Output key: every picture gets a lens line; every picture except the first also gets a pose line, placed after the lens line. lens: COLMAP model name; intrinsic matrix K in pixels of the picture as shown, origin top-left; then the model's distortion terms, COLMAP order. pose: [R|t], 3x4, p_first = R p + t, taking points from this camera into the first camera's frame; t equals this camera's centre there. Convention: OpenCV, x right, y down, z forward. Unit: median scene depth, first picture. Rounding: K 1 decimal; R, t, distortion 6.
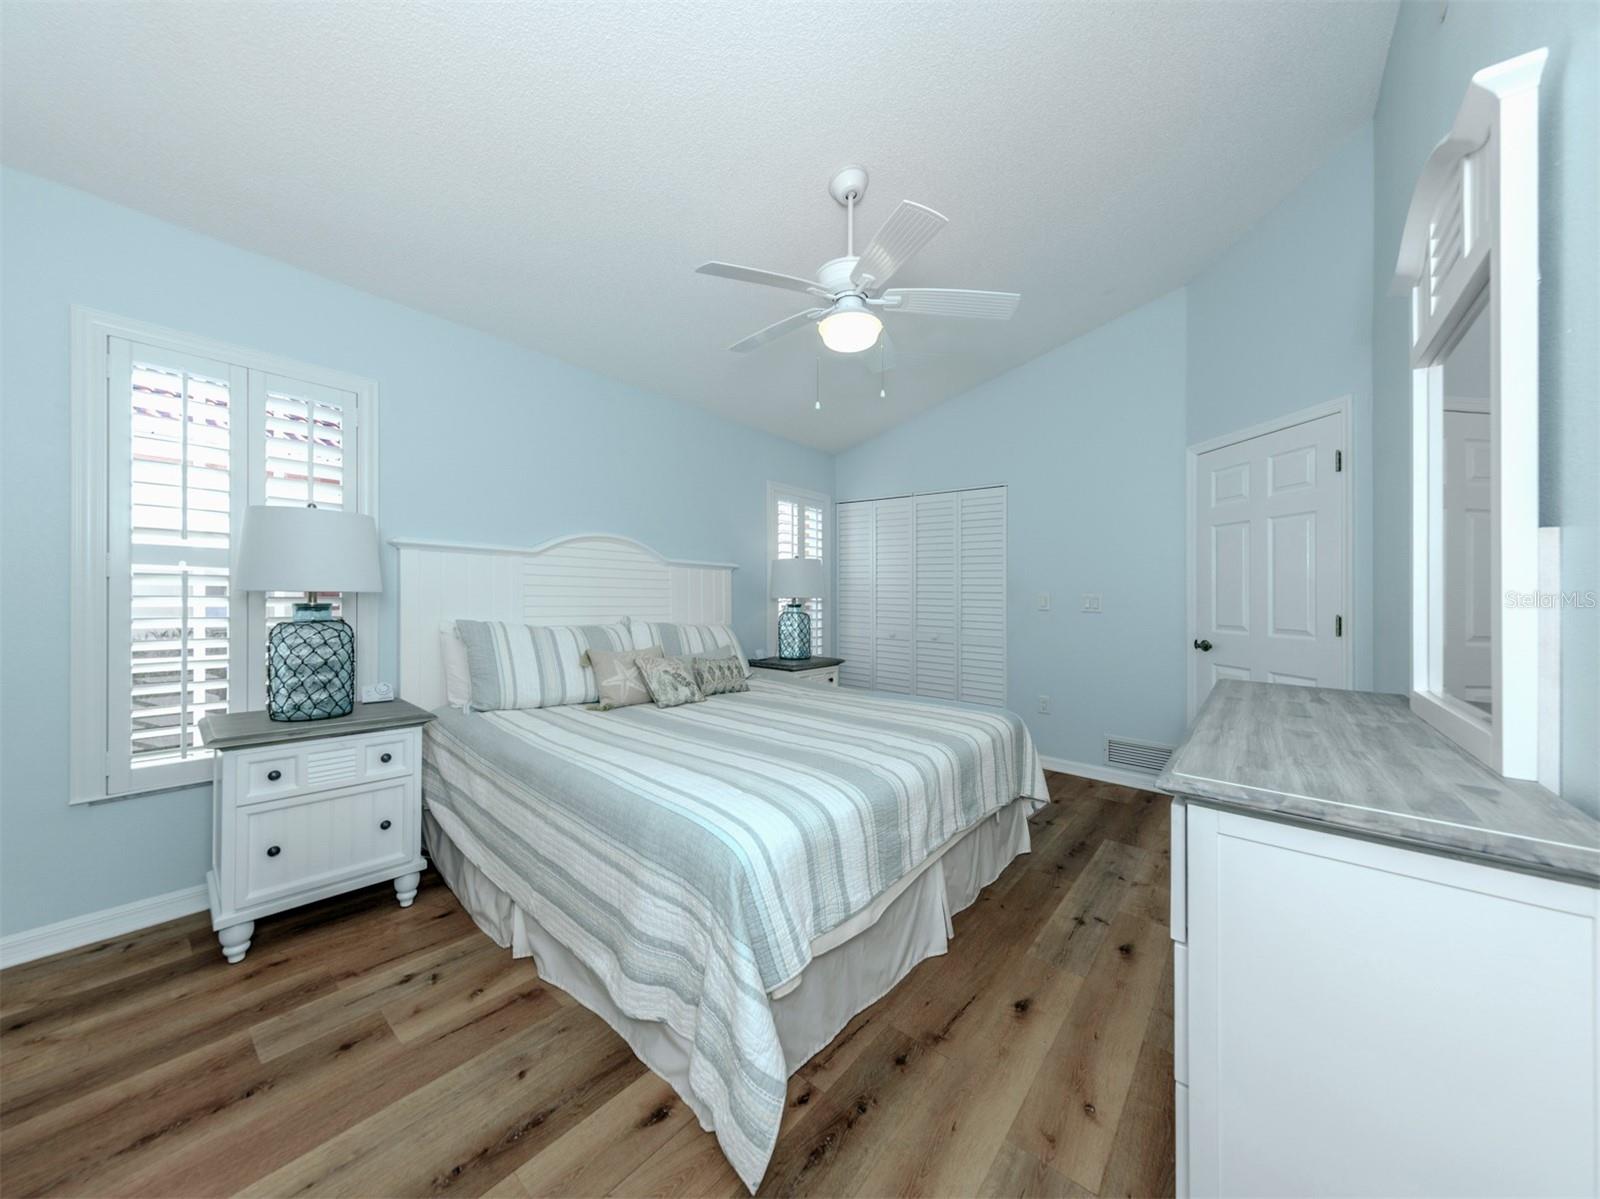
lens RADIAL K [[562.6, 0, 793.7], [0, 562.6, 575.3], [0, 0, 1]] dist [0.006016, -0.000345]
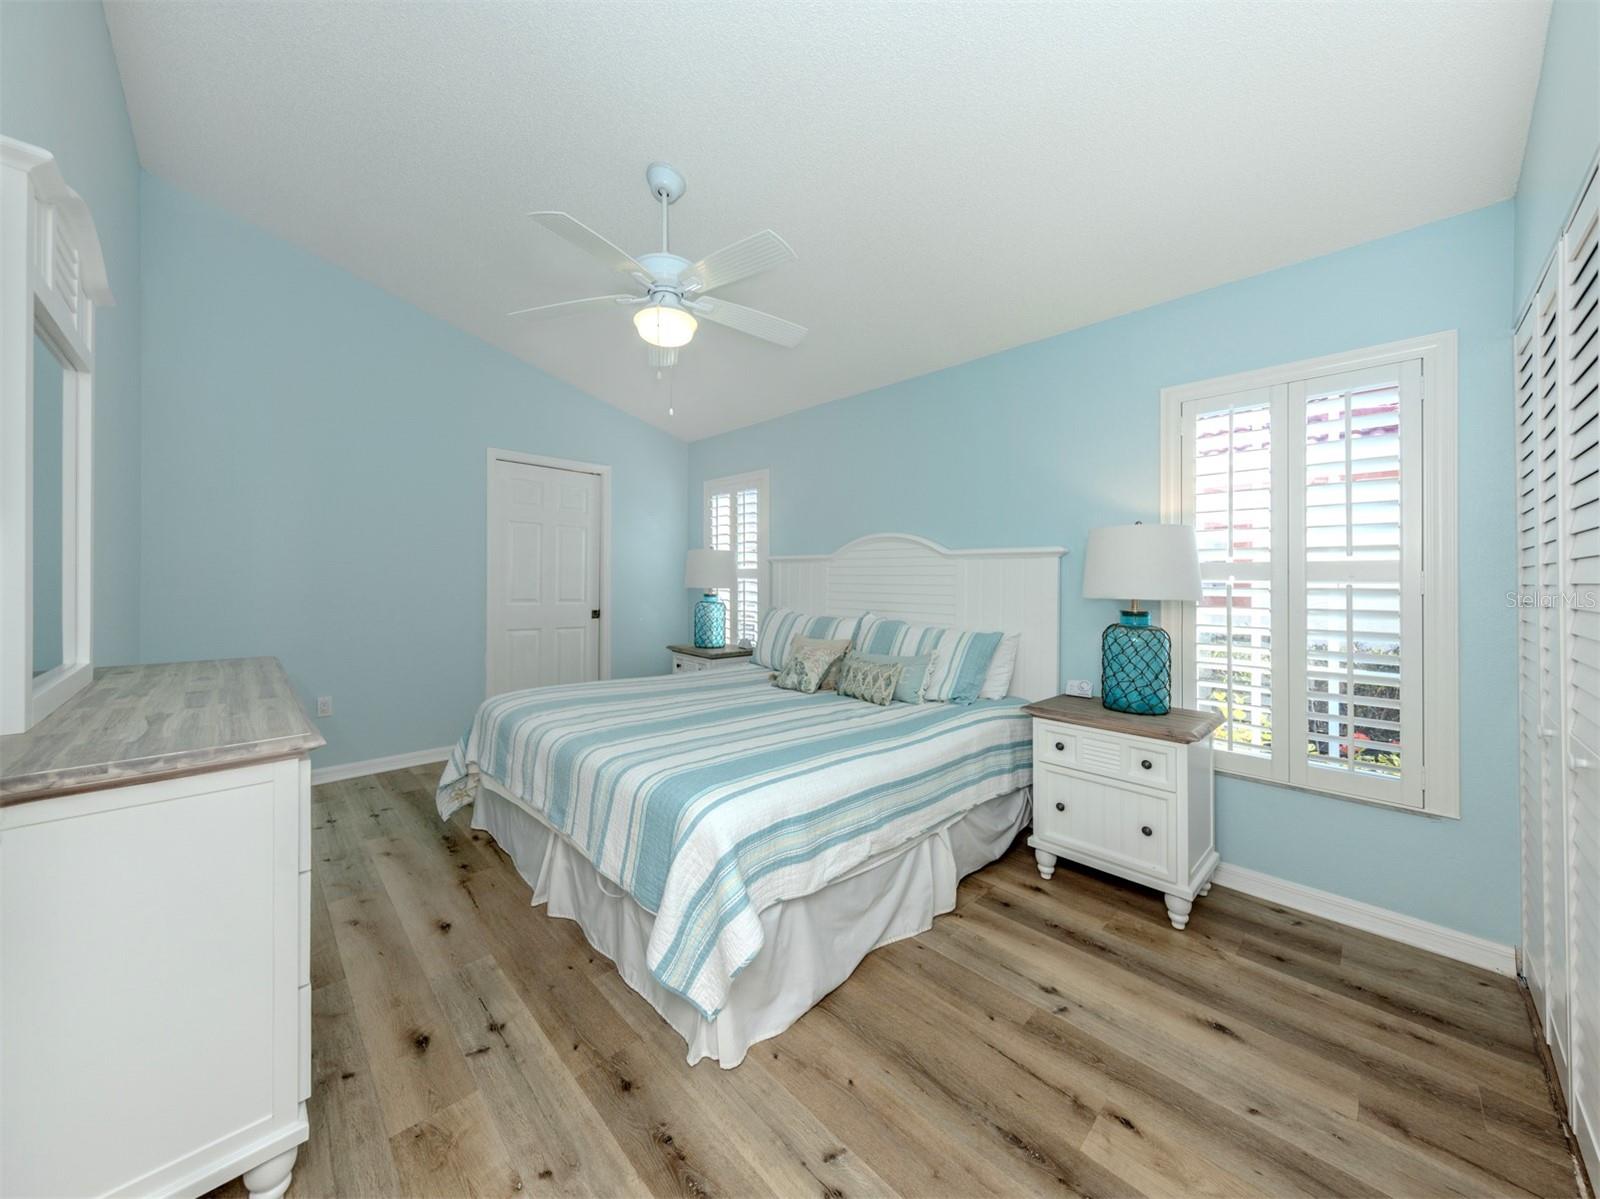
lens RADIAL K [[579.8, 0, 764.4], [0, 579.8, 577.3], [0, 0, 1]] dist [-0.005074, -0.000023]
pose [[-0.132510, -0.038135, -0.990448, 0.459416], [0.011311, 0.999136, -0.039983, 0.028695], [0.991117, -0.016501, -0.131964, 0.548590]]
